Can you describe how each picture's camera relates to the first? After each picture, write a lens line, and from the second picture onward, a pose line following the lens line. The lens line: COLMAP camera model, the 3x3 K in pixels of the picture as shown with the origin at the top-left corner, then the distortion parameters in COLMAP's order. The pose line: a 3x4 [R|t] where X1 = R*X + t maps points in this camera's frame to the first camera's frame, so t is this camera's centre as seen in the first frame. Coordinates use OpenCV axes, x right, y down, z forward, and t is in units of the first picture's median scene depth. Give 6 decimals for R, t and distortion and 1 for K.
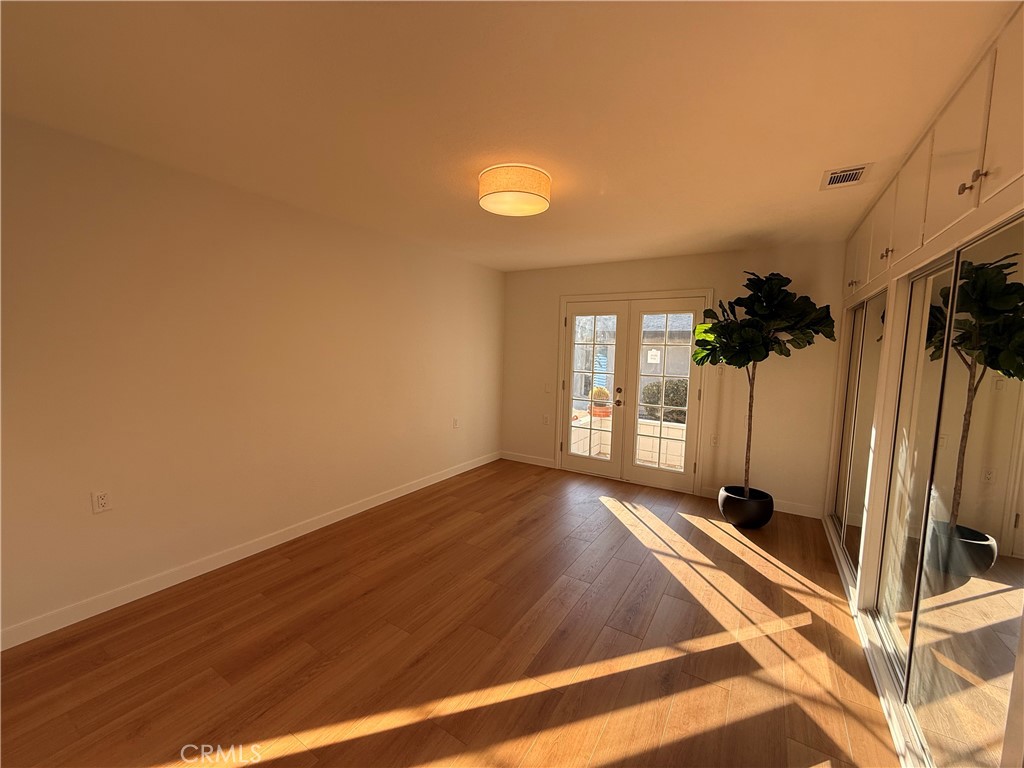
lens RADIAL K [[407.6, 0, 509.5], [0, 407.6, 385.3], [0, 0, 1]] dist [-0.000733, 0.000737]
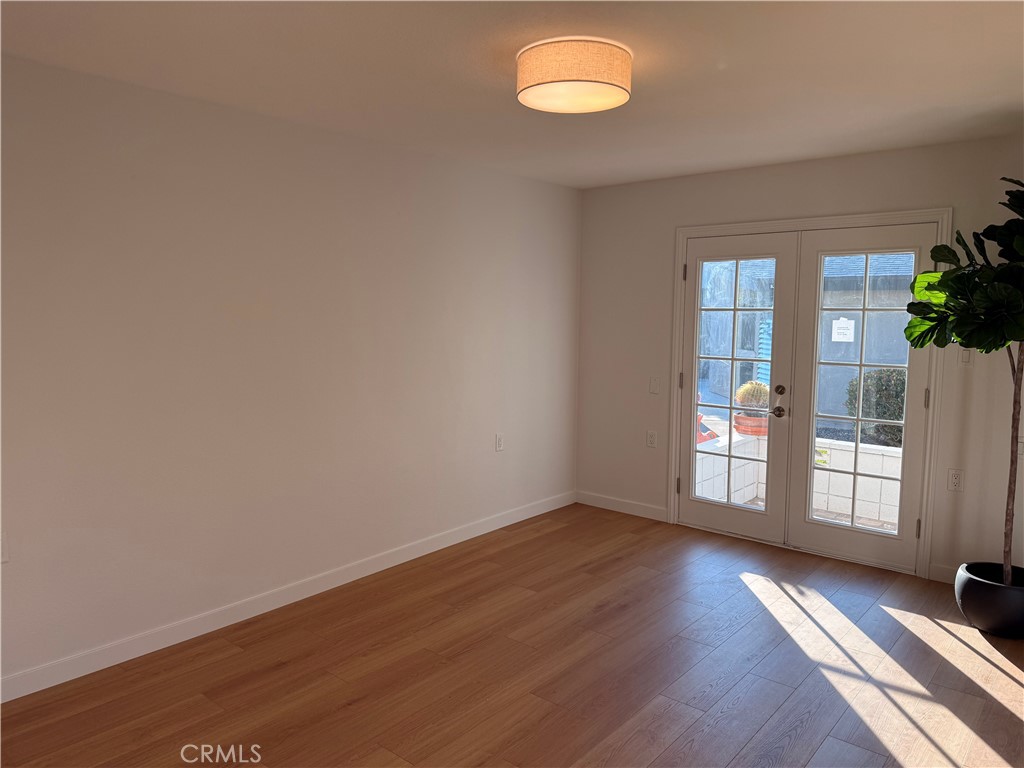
lens RADIAL K [[717.7, 0, 506.0], [0, 717.7, 383.2], [0, 0, 1]] dist [0.044536, -0.056467]
pose [[0.989409, -0.002419, -0.145133, 0.043851], [0.004122, 0.999926, 0.011432, -0.011938], [0.145095, -0.011909, 0.989346, -0.073740]]
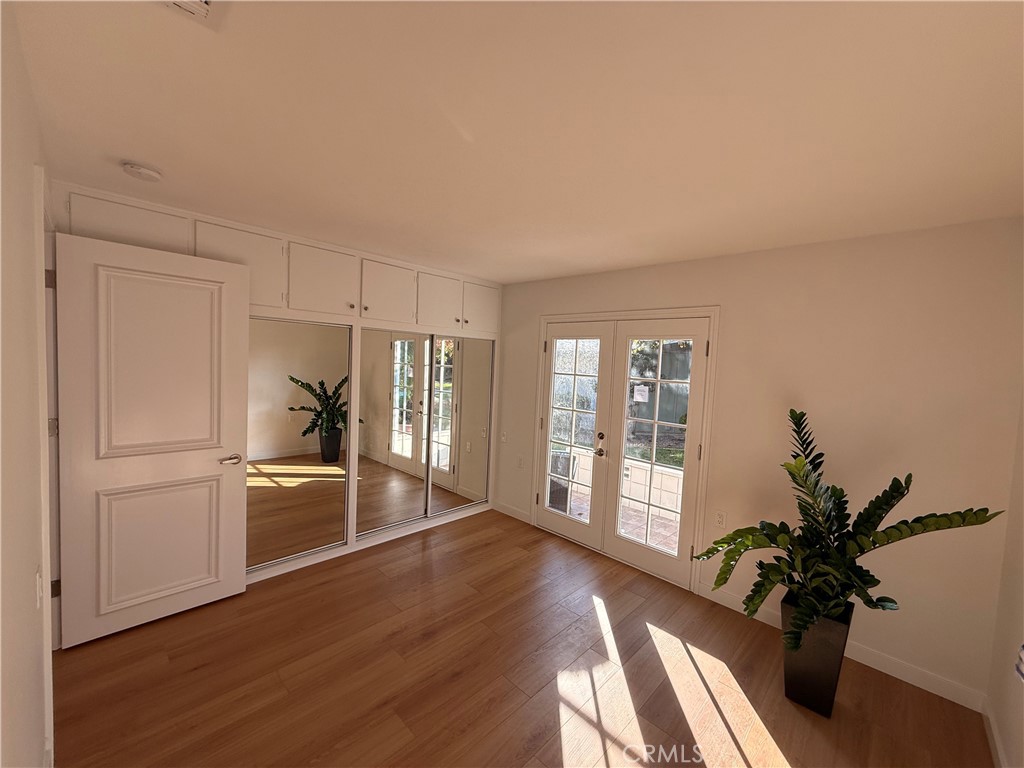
lens RADIAL K [[407.6, 0, 517.7], [0, 407.6, 384.9], [0, 0, 1]] dist [-0.000733, 0.000737]
pose [[0.977599, 0.037753, -0.207063, 0.336552], [-0.045331, 0.998460, -0.031972, -0.064700], [0.205537, 0.040642, 0.977805, 0.256711]]
